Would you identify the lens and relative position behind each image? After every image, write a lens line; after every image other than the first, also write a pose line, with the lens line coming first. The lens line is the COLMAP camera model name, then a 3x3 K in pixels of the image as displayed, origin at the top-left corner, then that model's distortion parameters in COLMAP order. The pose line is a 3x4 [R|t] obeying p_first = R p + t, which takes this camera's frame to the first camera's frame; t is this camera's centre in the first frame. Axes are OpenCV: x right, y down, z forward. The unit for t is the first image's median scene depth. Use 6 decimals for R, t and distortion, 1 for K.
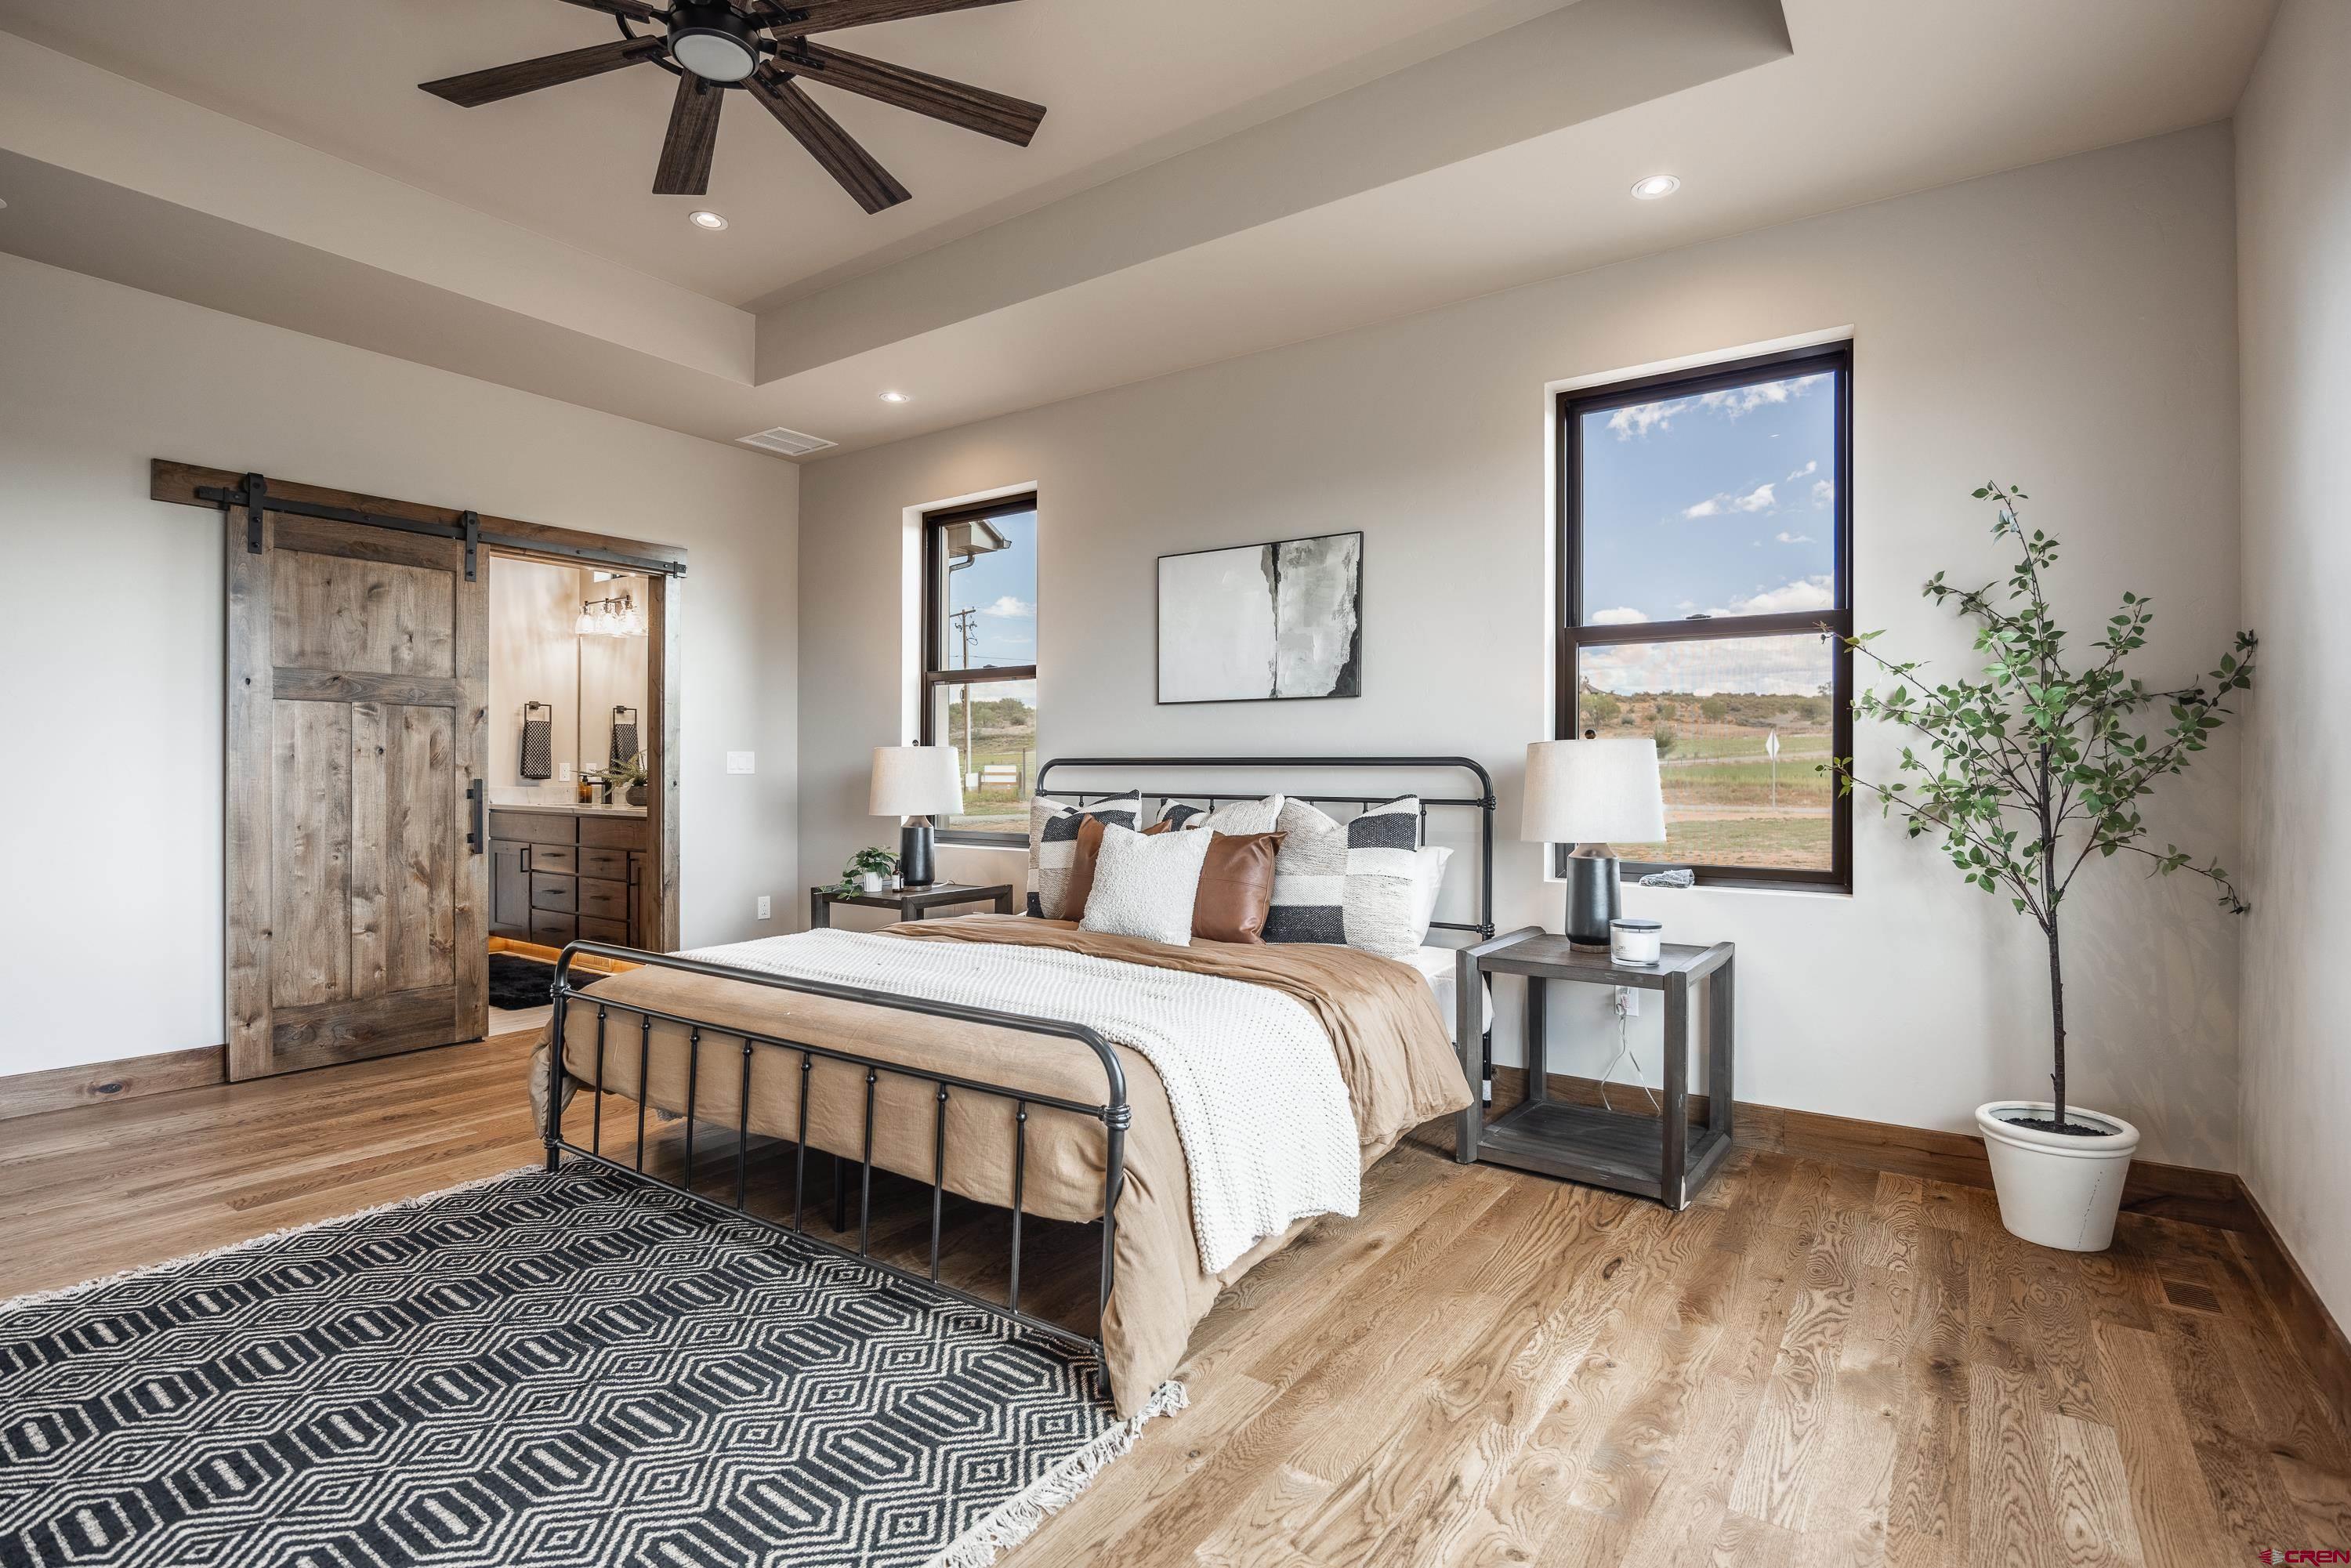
lens RADIAL K [[1152.4, 0, 1176.6], [0, 1152.4, 774.3], [0, 0, 1]] dist [0.010238, -0.000487]
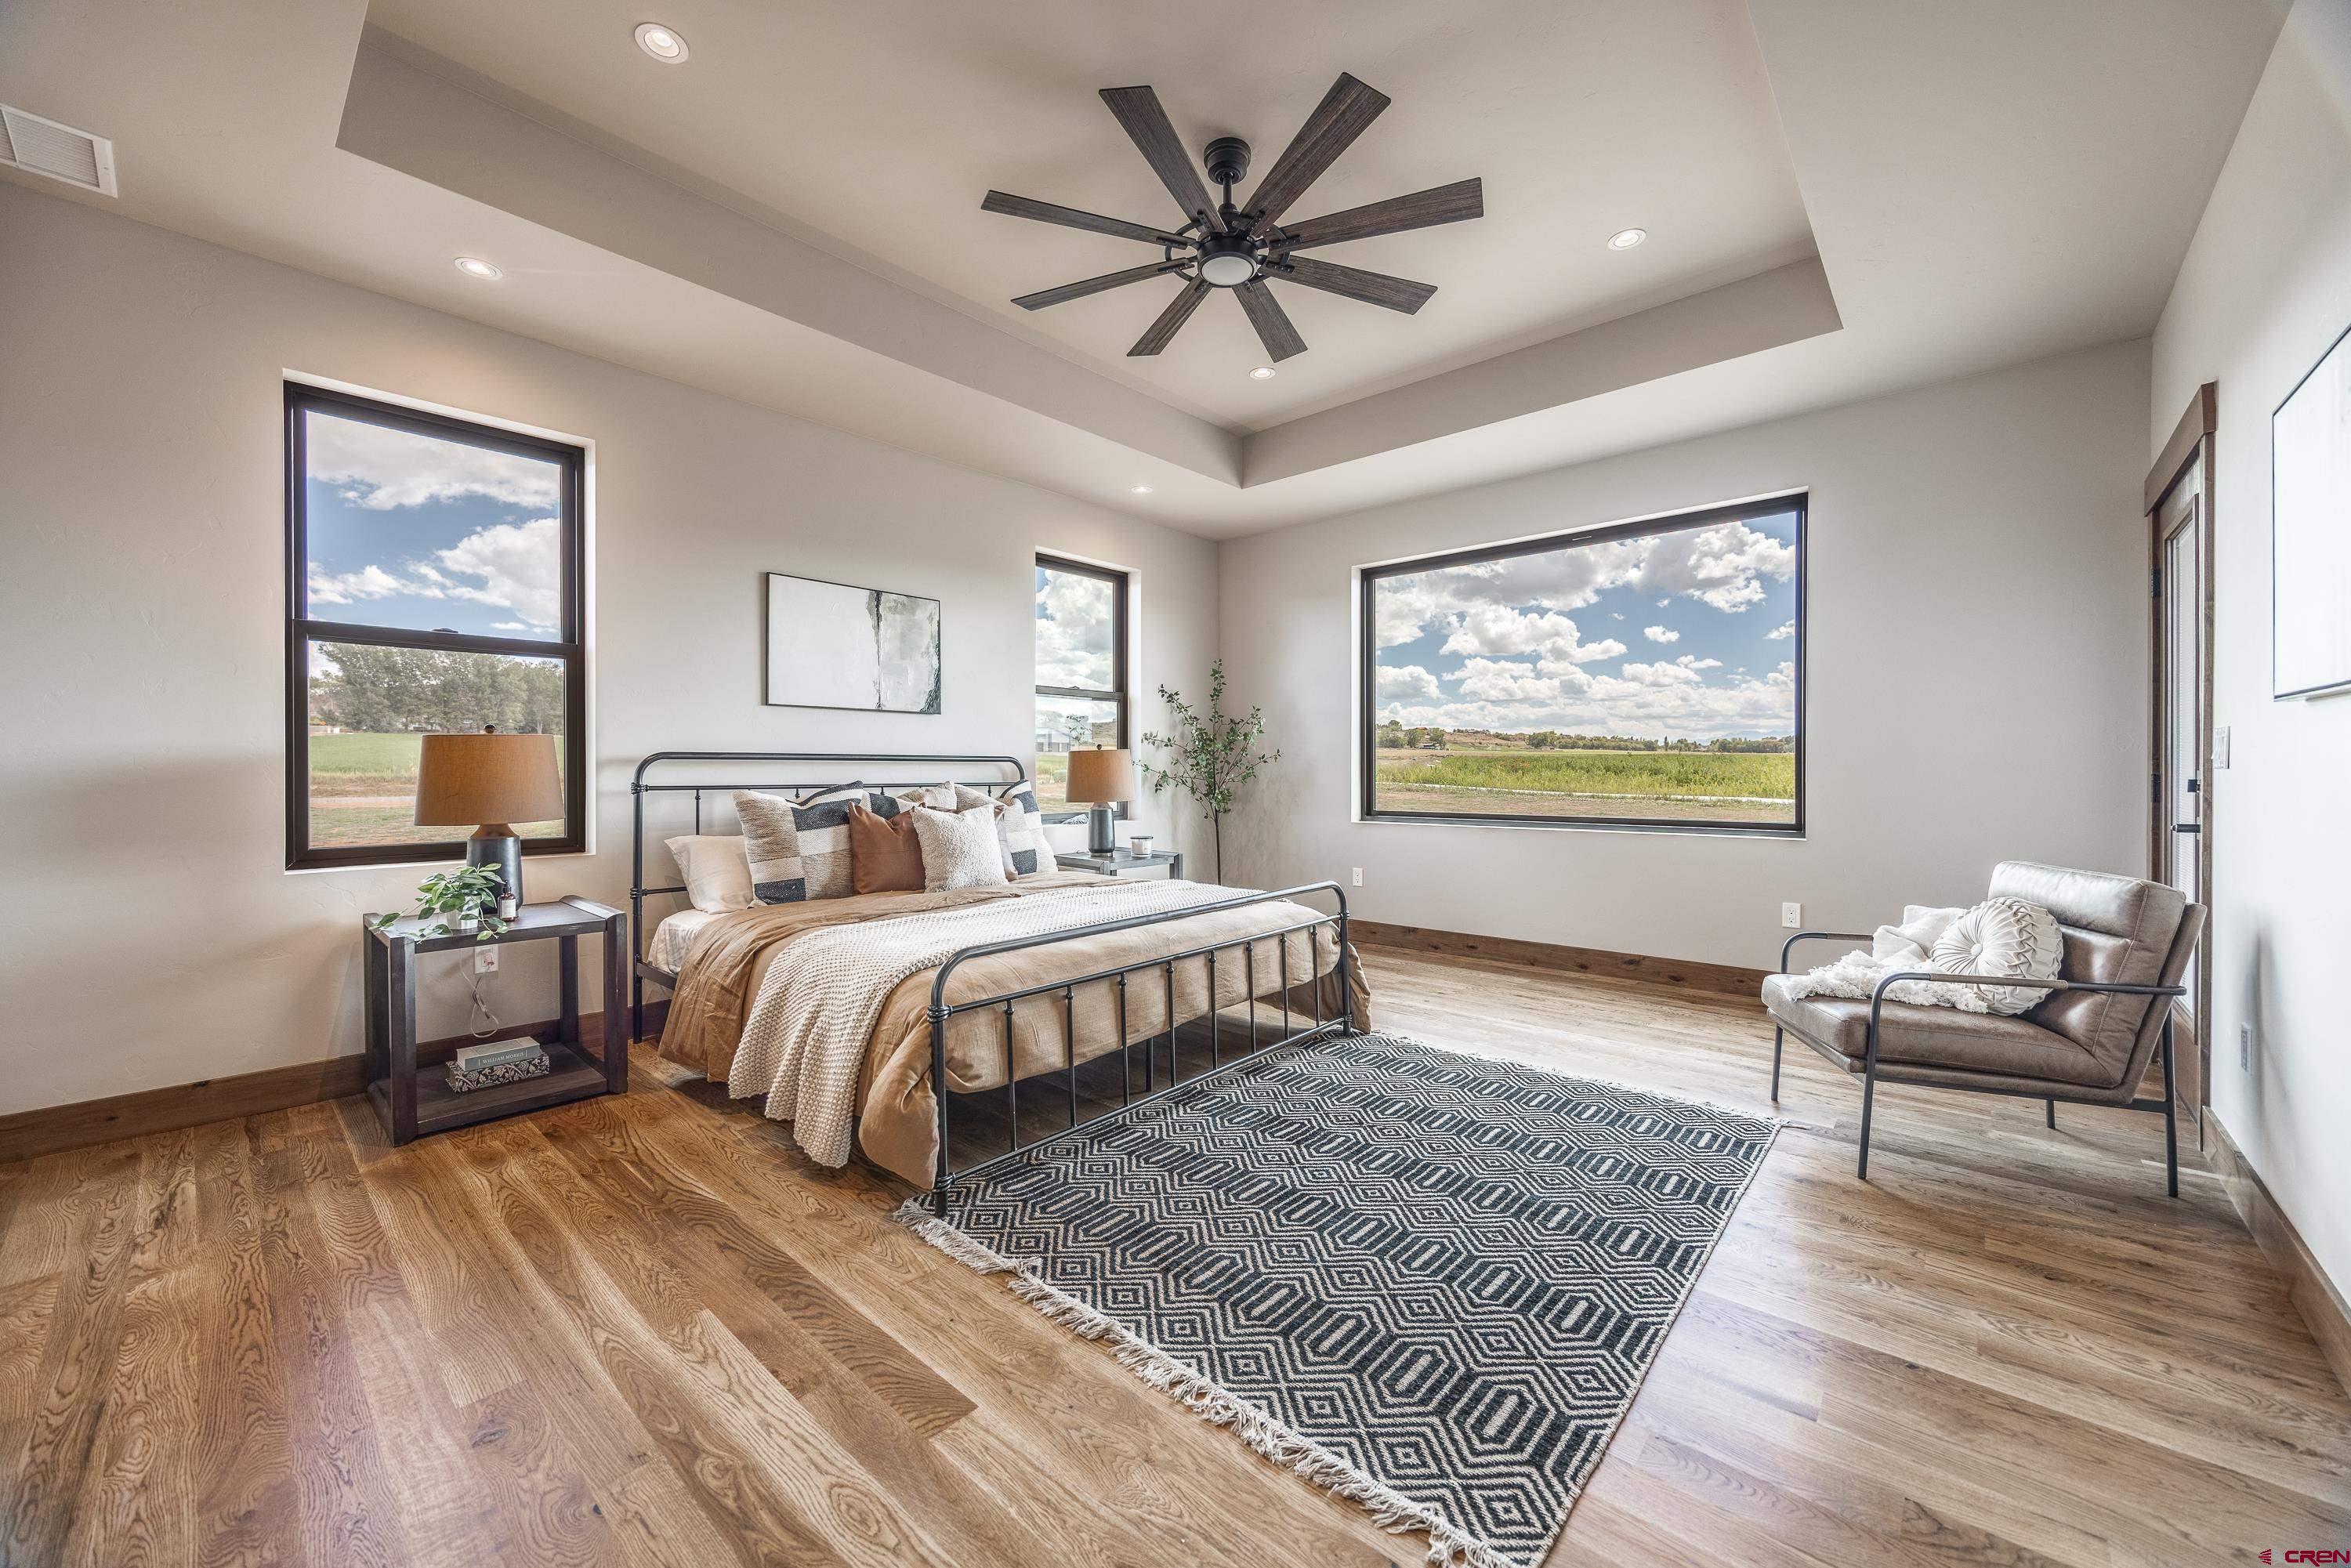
lens RADIAL K [[890.1, 0, 1173.4], [0, 890.1, 778.3], [0, 0, 1]] dist [-0.002625, -0.000466]
pose [[0.098883, -0.008519, 0.995063, -1.120704], [0.013967, 0.999877, 0.007172, 0.011998], [-0.995001, 0.013189, 0.098990, 0.716217]]
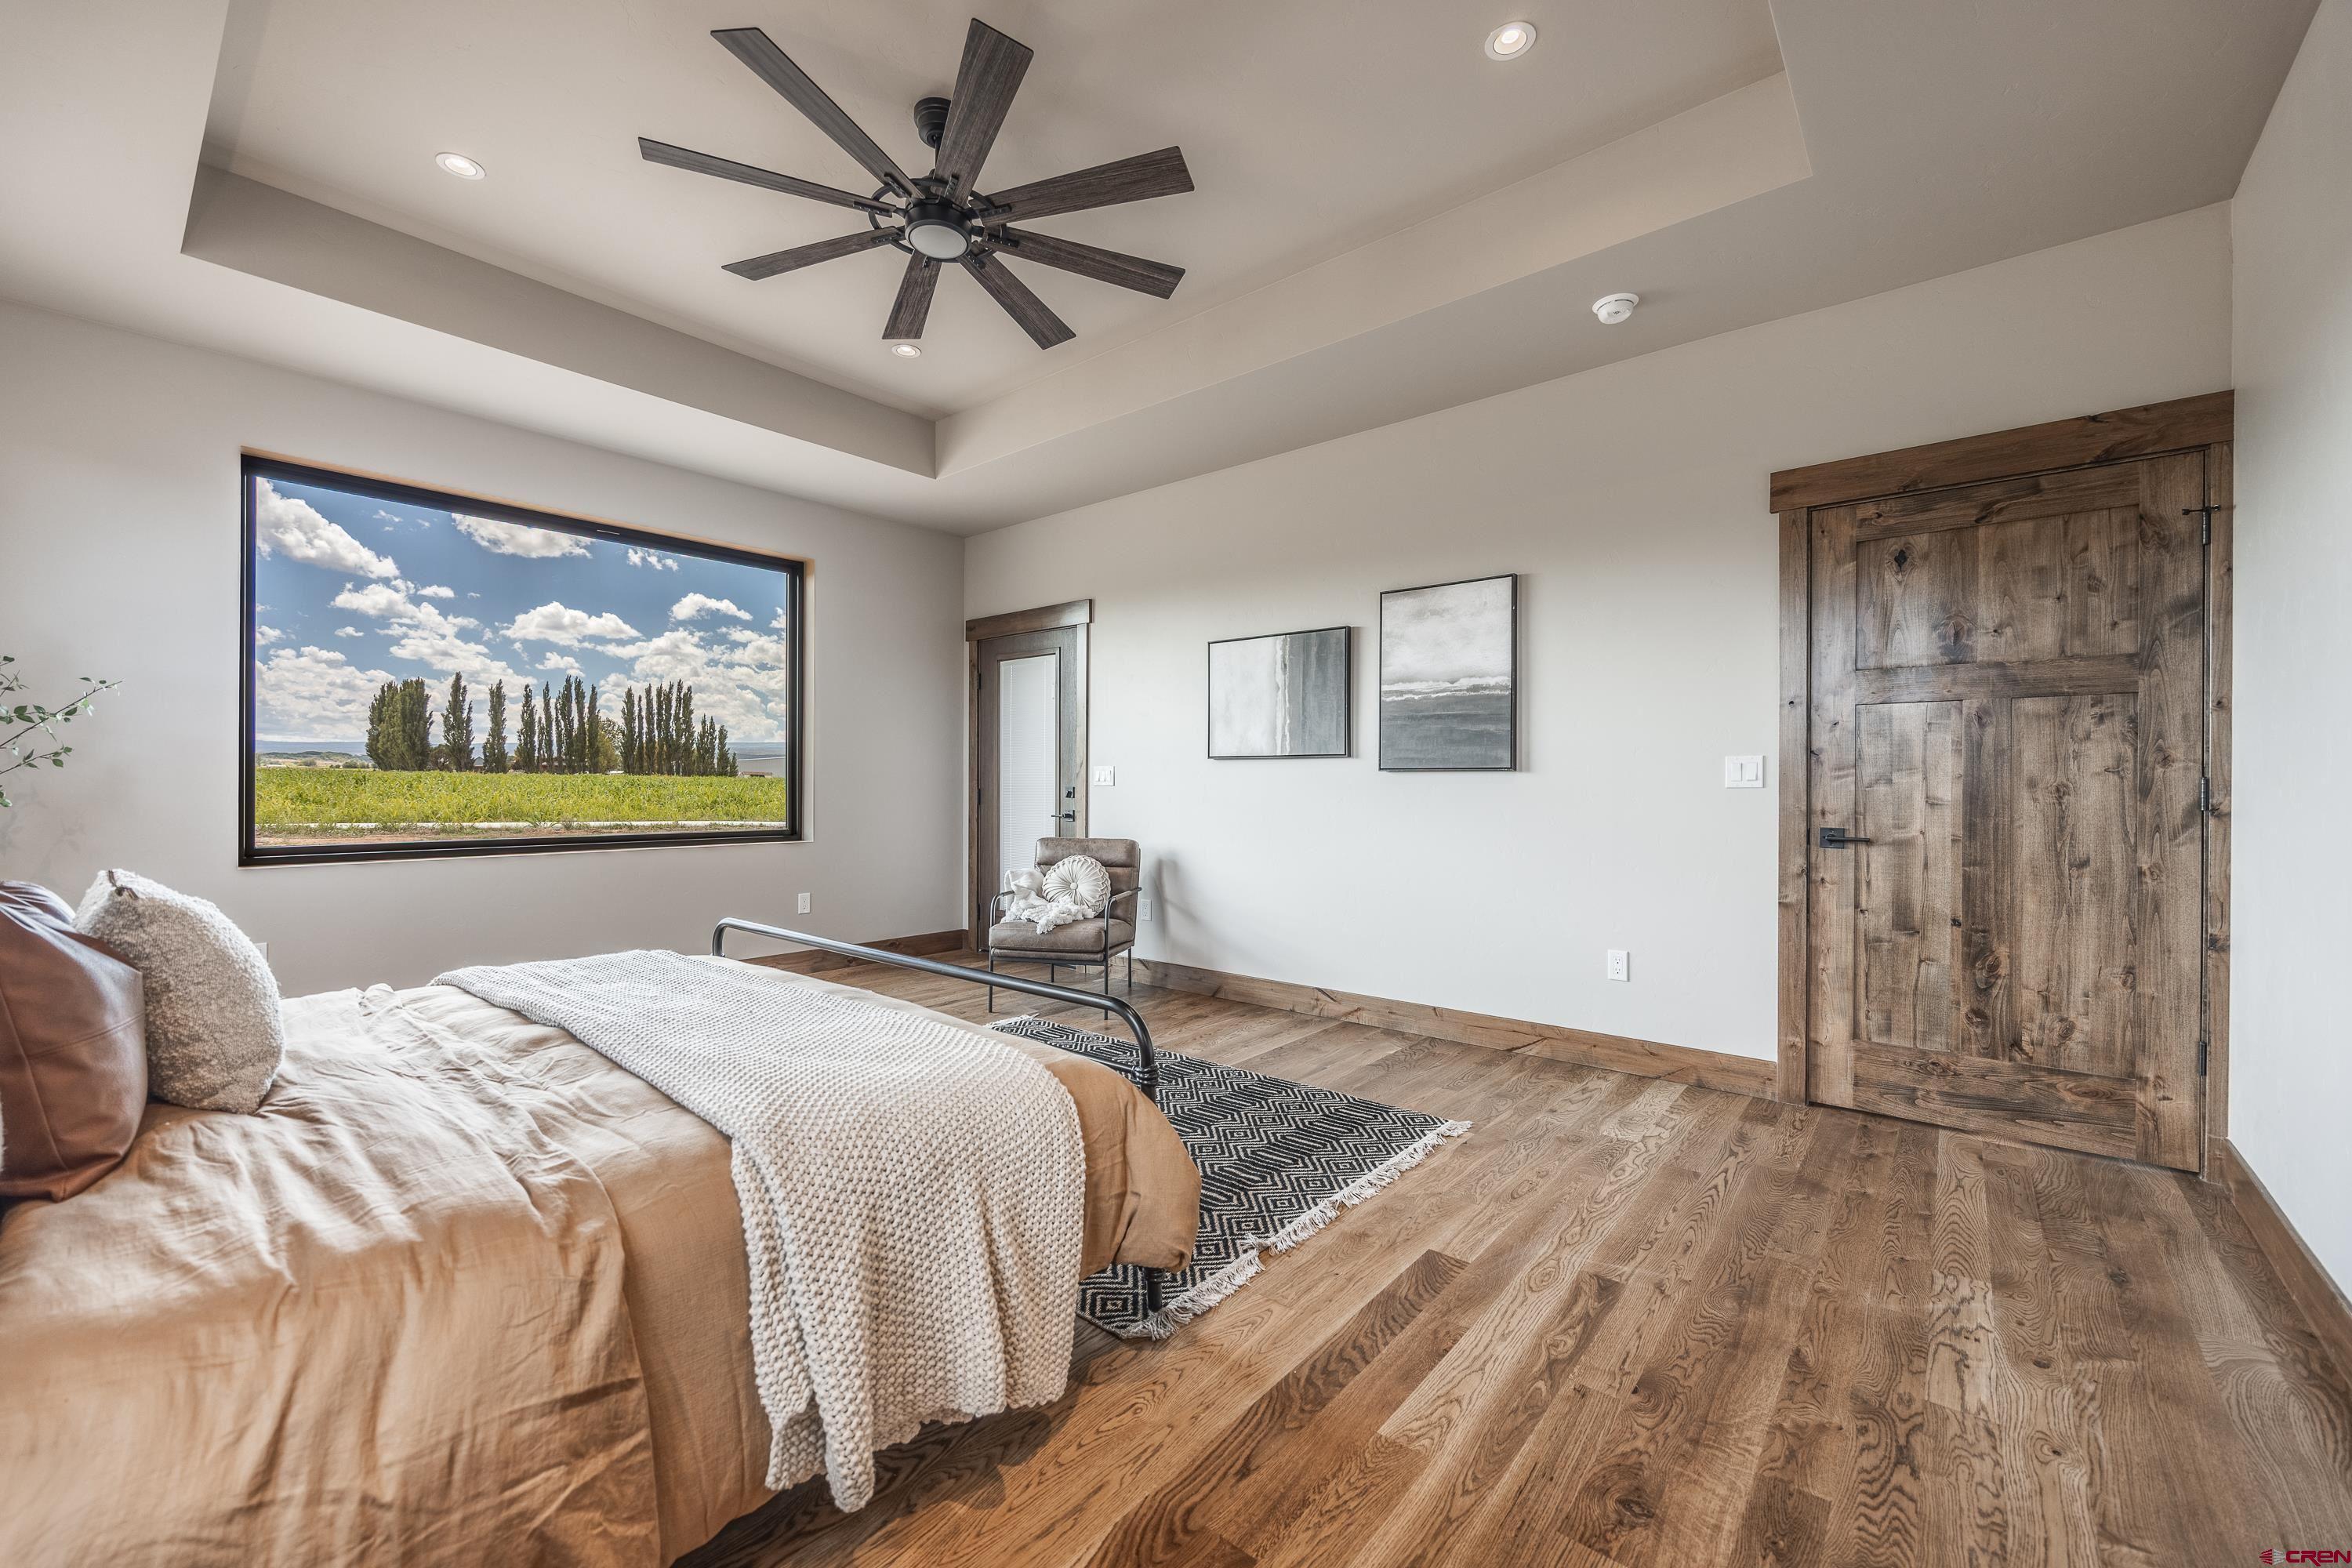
lens RADIAL K [[936.9, 0, 1144.5], [0, 936.9, 785.6], [0, 0, 1]] dist [-0.000343, -0.000081]
pose [[-0.996854, -0.006967, 0.078953, -0.550189], [-0.005845, 0.999879, 0.014432, -0.002947], [-0.079044, 0.013925, -0.996774, 1.512135]]
